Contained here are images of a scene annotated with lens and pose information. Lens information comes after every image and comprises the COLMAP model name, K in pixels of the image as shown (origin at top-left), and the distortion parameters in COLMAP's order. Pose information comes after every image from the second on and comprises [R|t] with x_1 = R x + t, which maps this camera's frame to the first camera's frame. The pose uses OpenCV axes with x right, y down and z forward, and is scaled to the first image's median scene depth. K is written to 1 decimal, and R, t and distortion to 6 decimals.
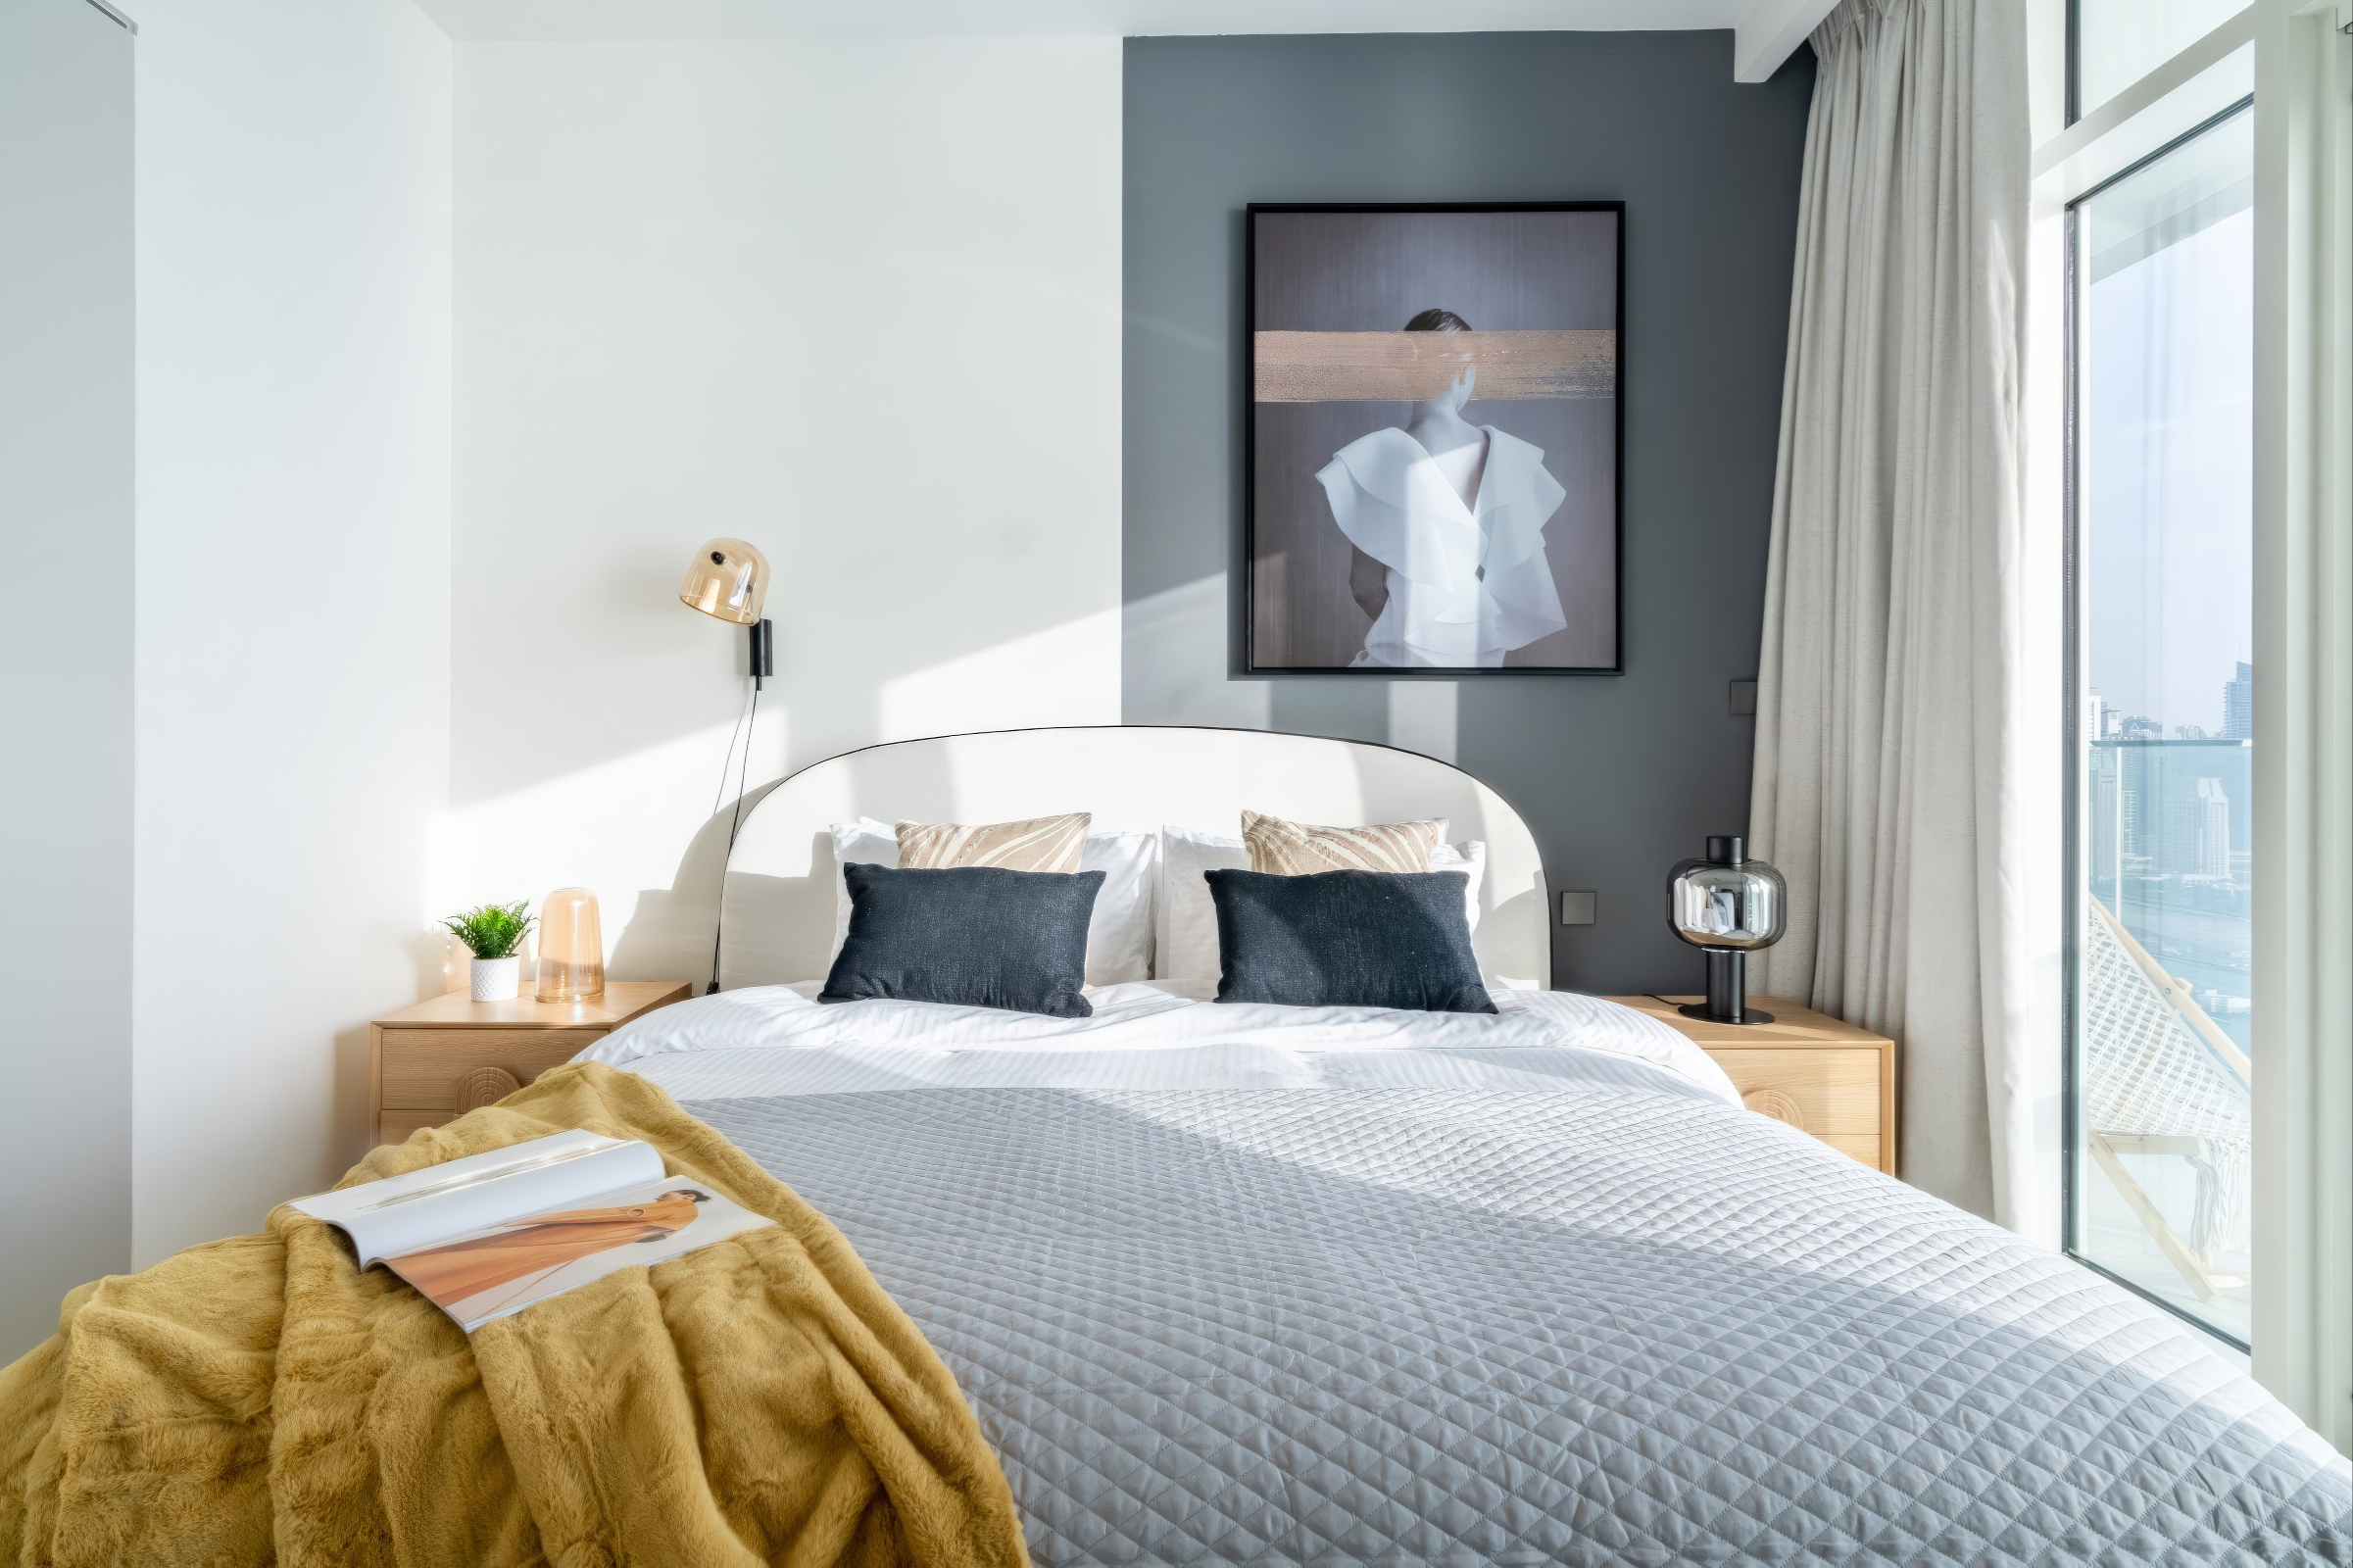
lens RADIAL K [[1129.2, 0, 1142.1], [0, 1129.2, 784.2], [0, 0, 1]] dist [-0.000645, -0.000364]
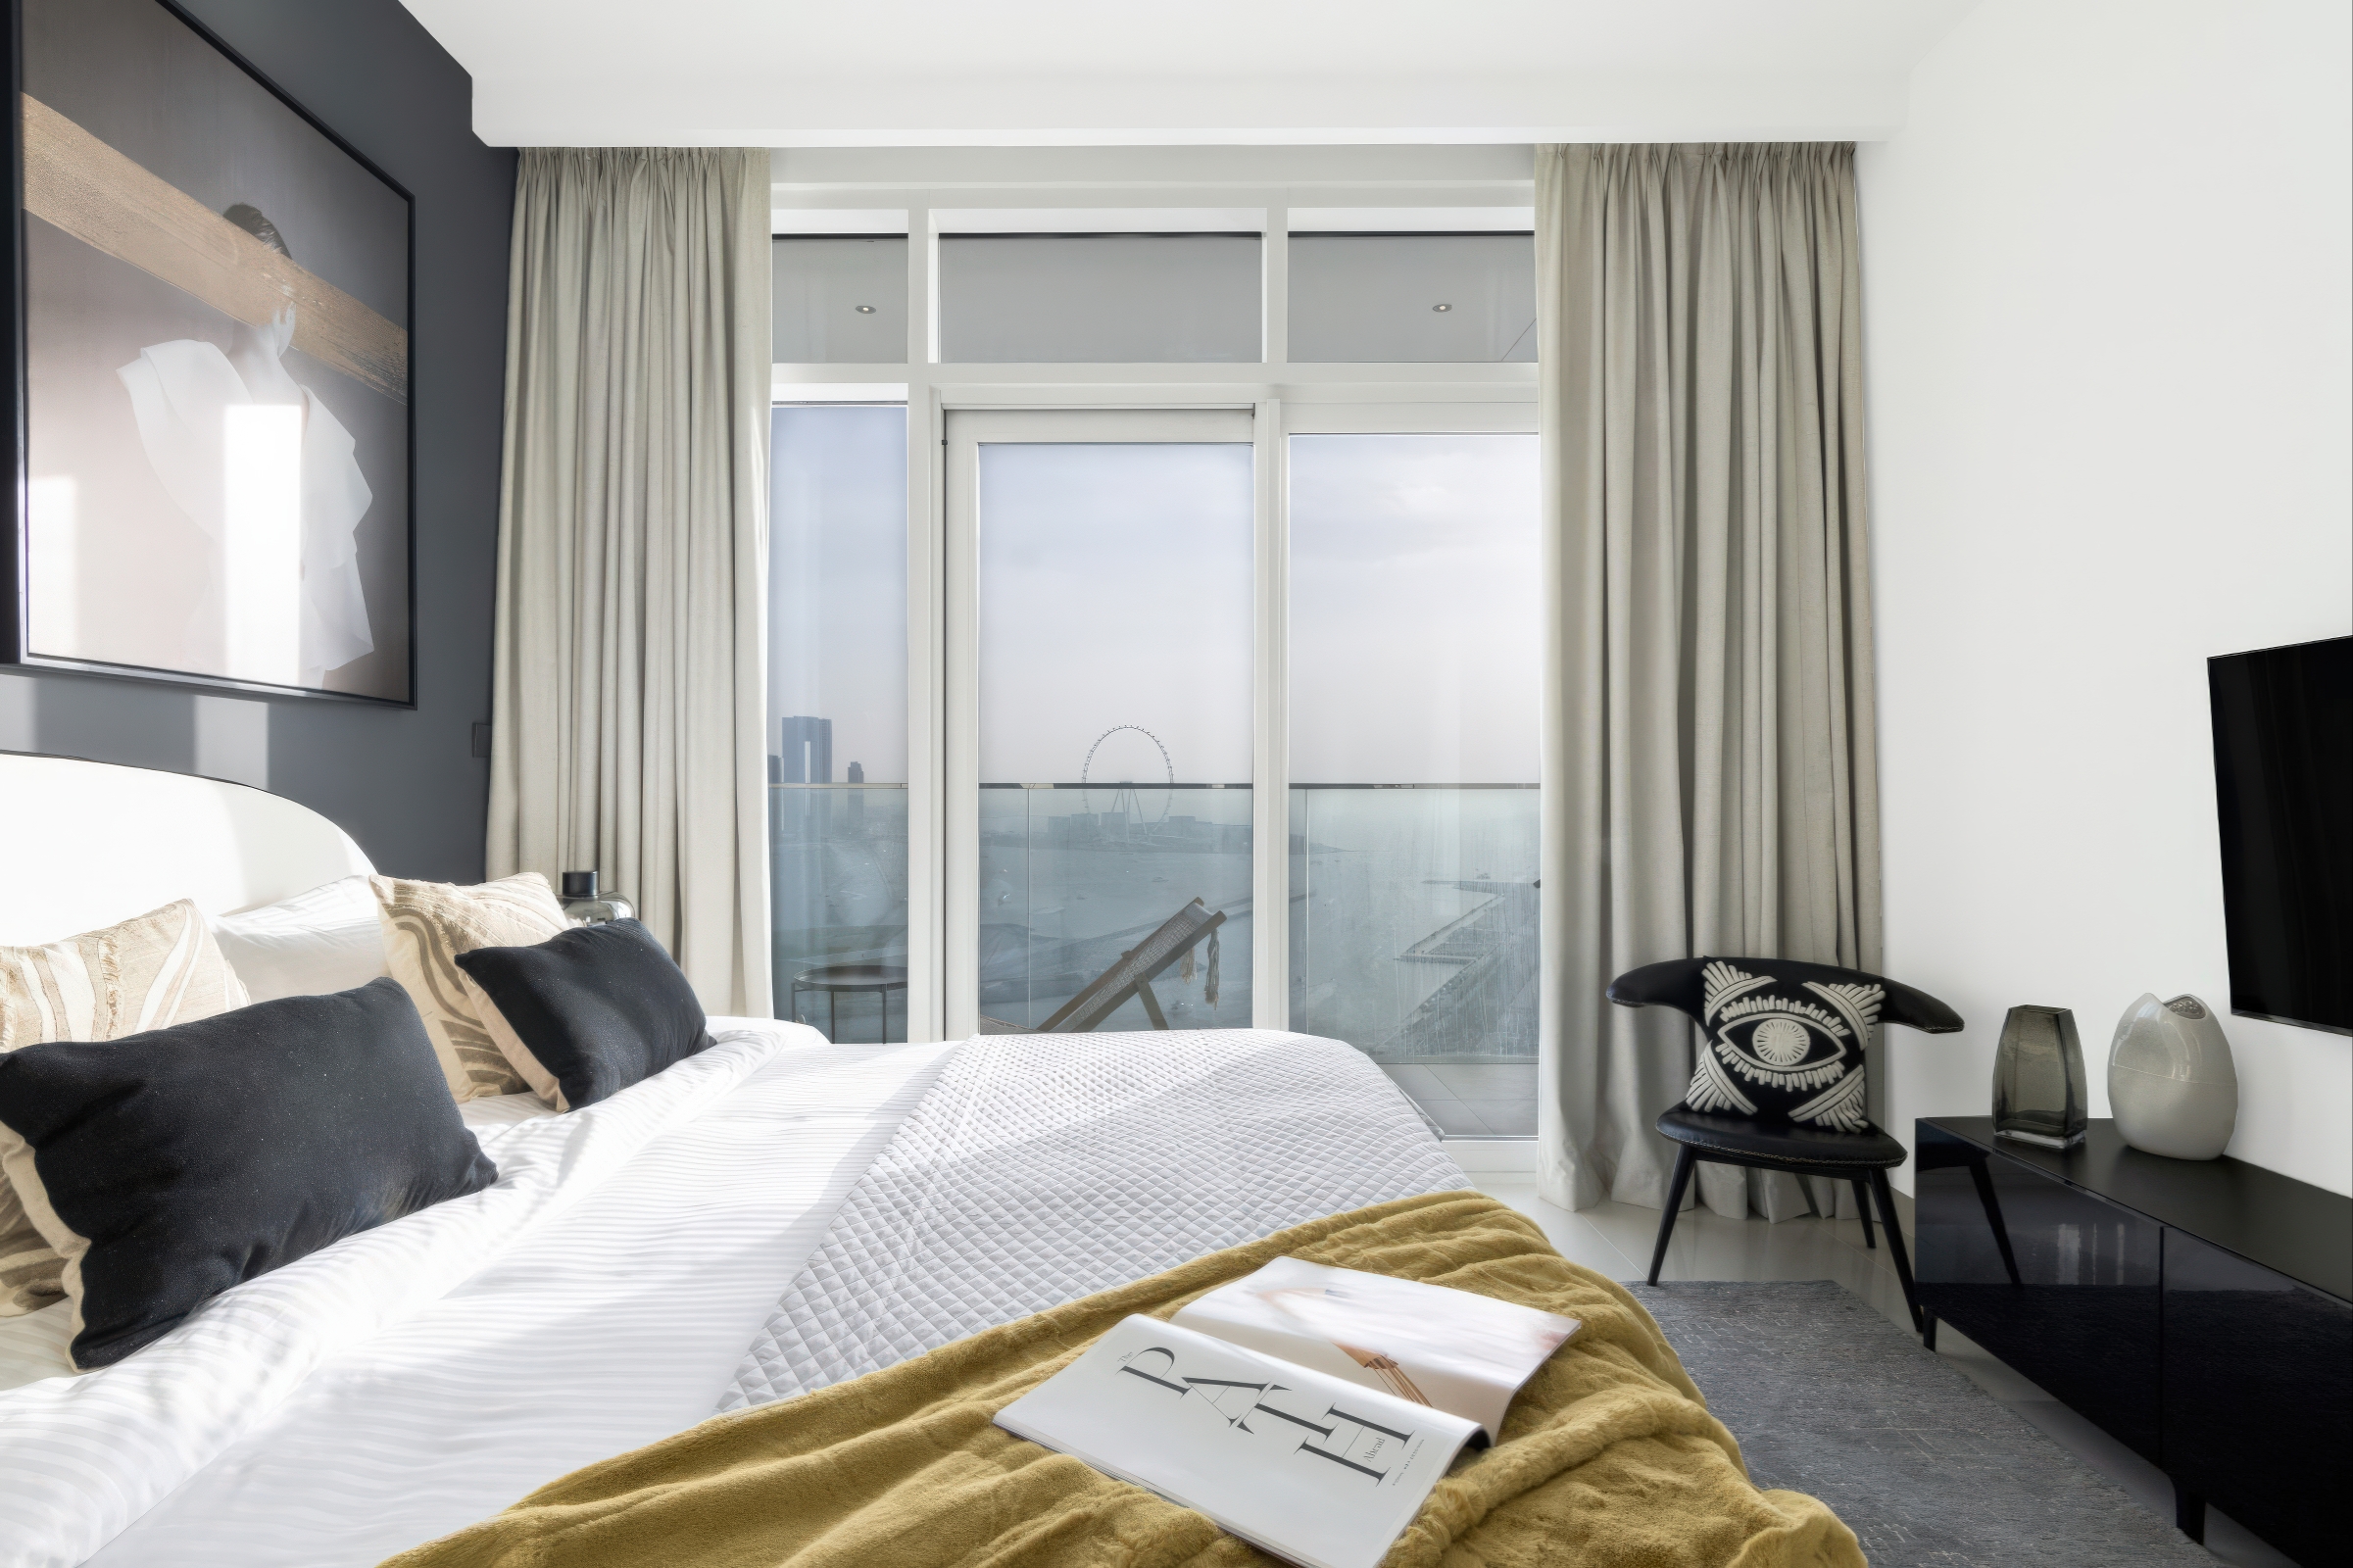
lens RADIAL K [[1118.7, 0, 1173.6], [0, 1118.7, 812.1], [0, 0, 1]] dist [0.001491, 0.000203]
pose [[-0.017490, -0.016017, 0.999719, -0.513110], [0.003344, 0.999865, 0.016078, -0.023709], [-0.999841, 0.003624, -0.017435, 0.394597]]
